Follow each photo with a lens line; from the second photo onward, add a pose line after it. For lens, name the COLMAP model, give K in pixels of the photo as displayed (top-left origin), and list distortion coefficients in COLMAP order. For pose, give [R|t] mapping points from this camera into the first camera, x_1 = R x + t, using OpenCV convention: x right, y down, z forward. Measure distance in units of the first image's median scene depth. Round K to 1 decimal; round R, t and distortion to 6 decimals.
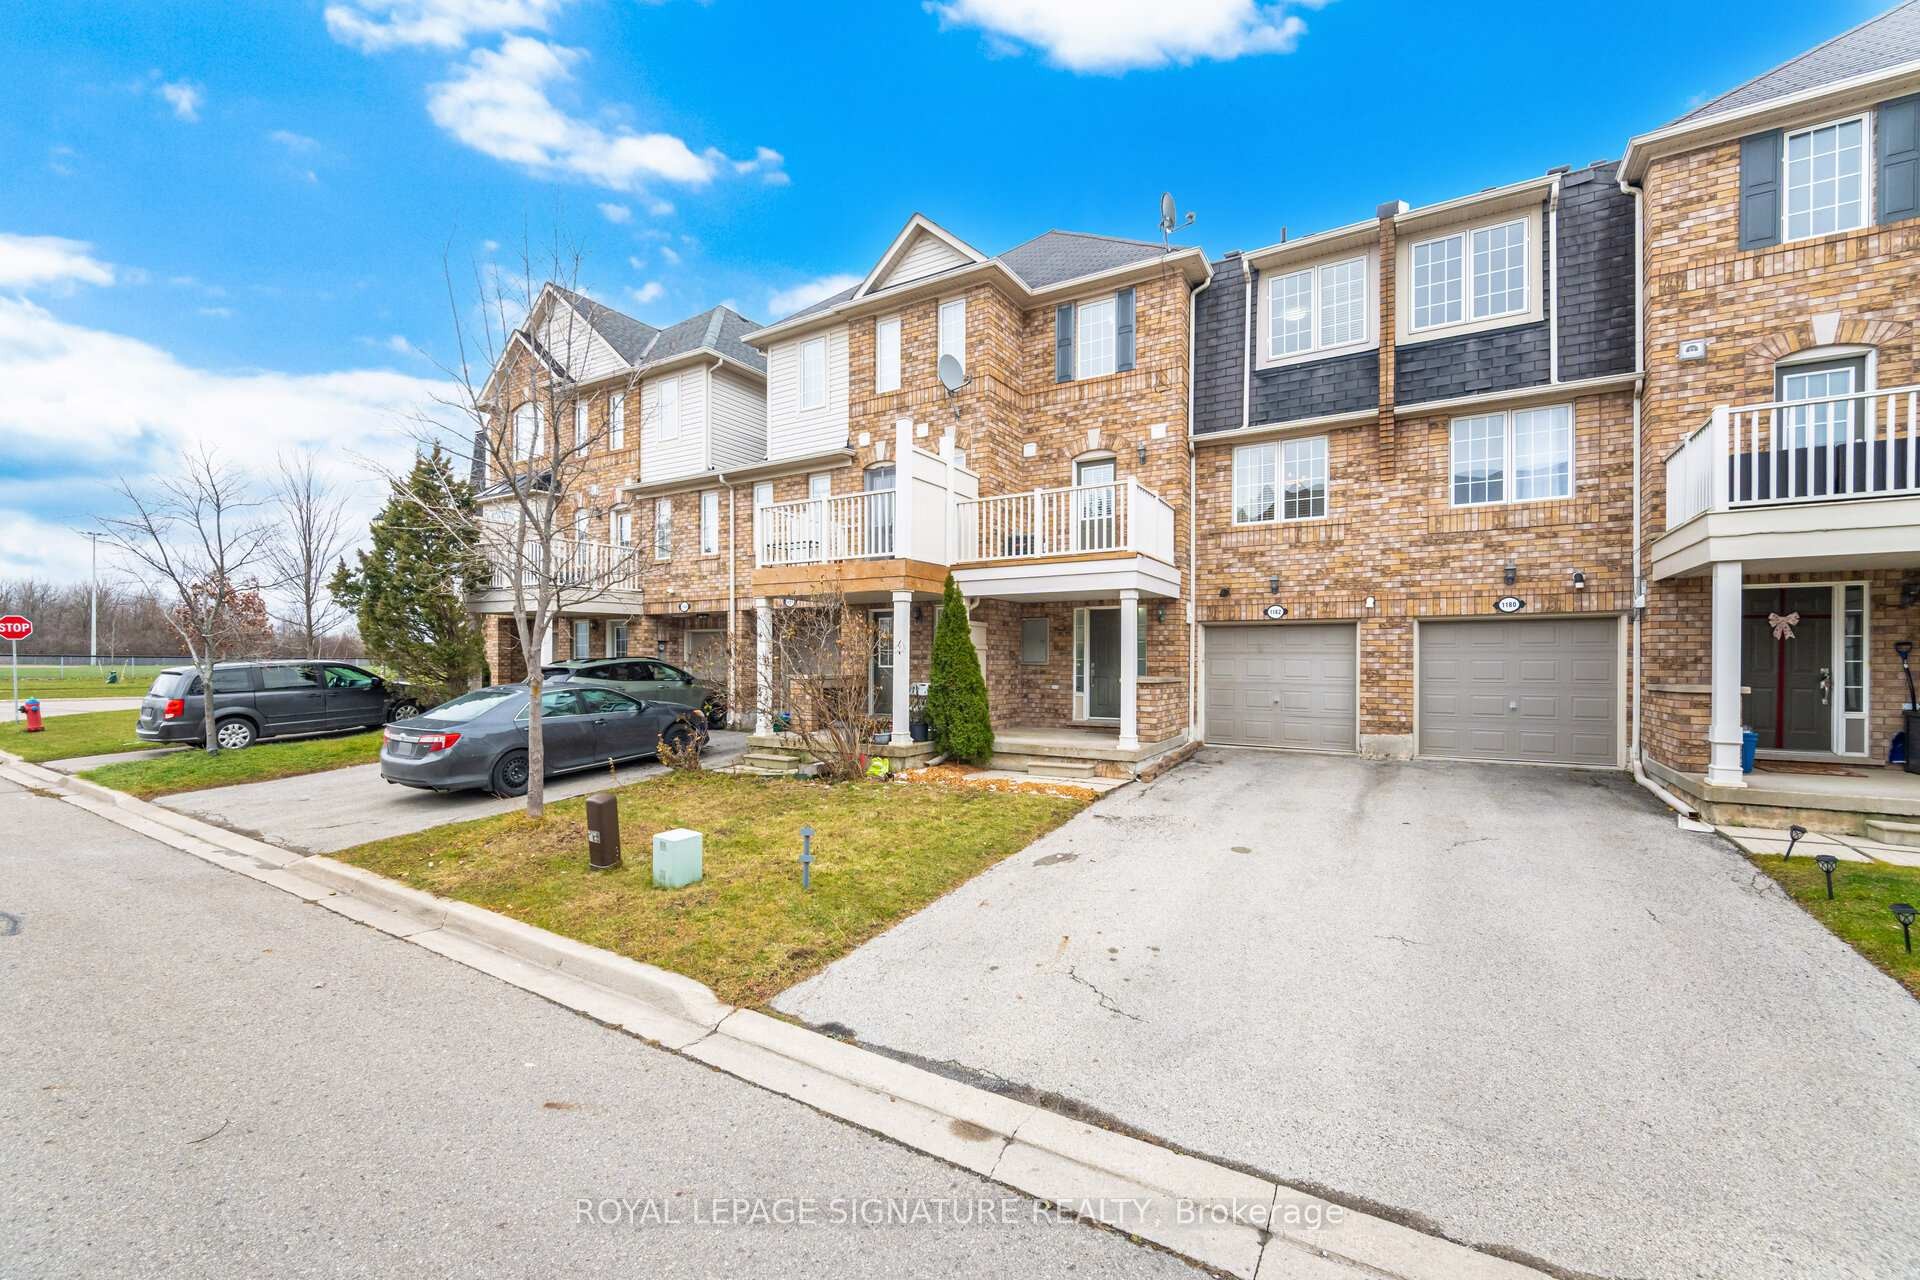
lens RADIAL K [[776.9, 0, 956.5], [0, 776.9, 646.9], [0, 0, 1]] dist [0.001026, -0.002897]
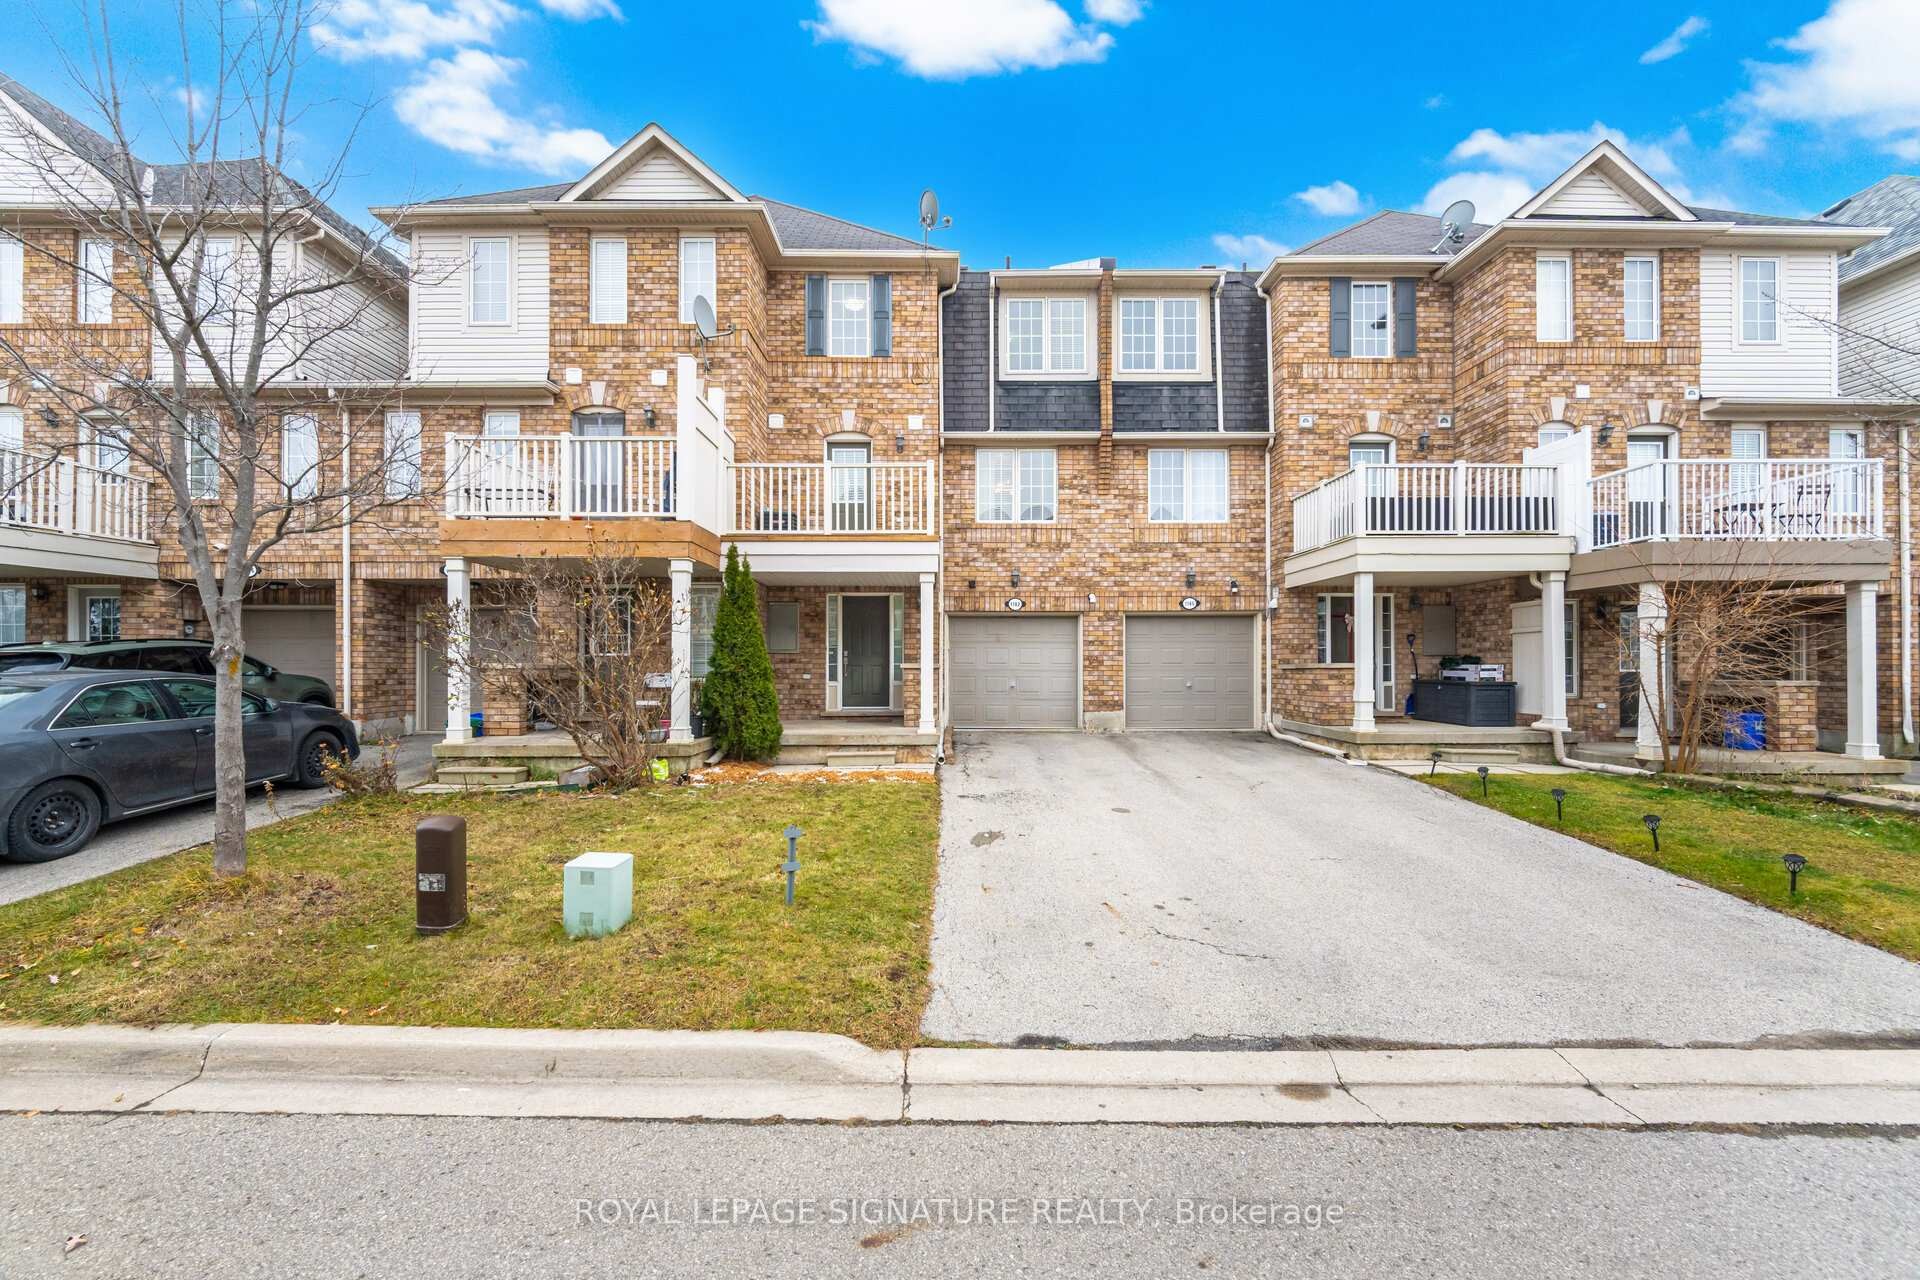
lens RADIAL K [[776.9, 0, 956.5], [0, 776.9, 646.9], [0, 0, 1]] dist [0.001026, -0.002897]
pose [[0.854202, 0.009994, 0.519846, -0.253646], [-0.005492, 0.999933, -0.010199, 0.029783], [-0.519913, 0.005857, 0.854199, 0.125748]]
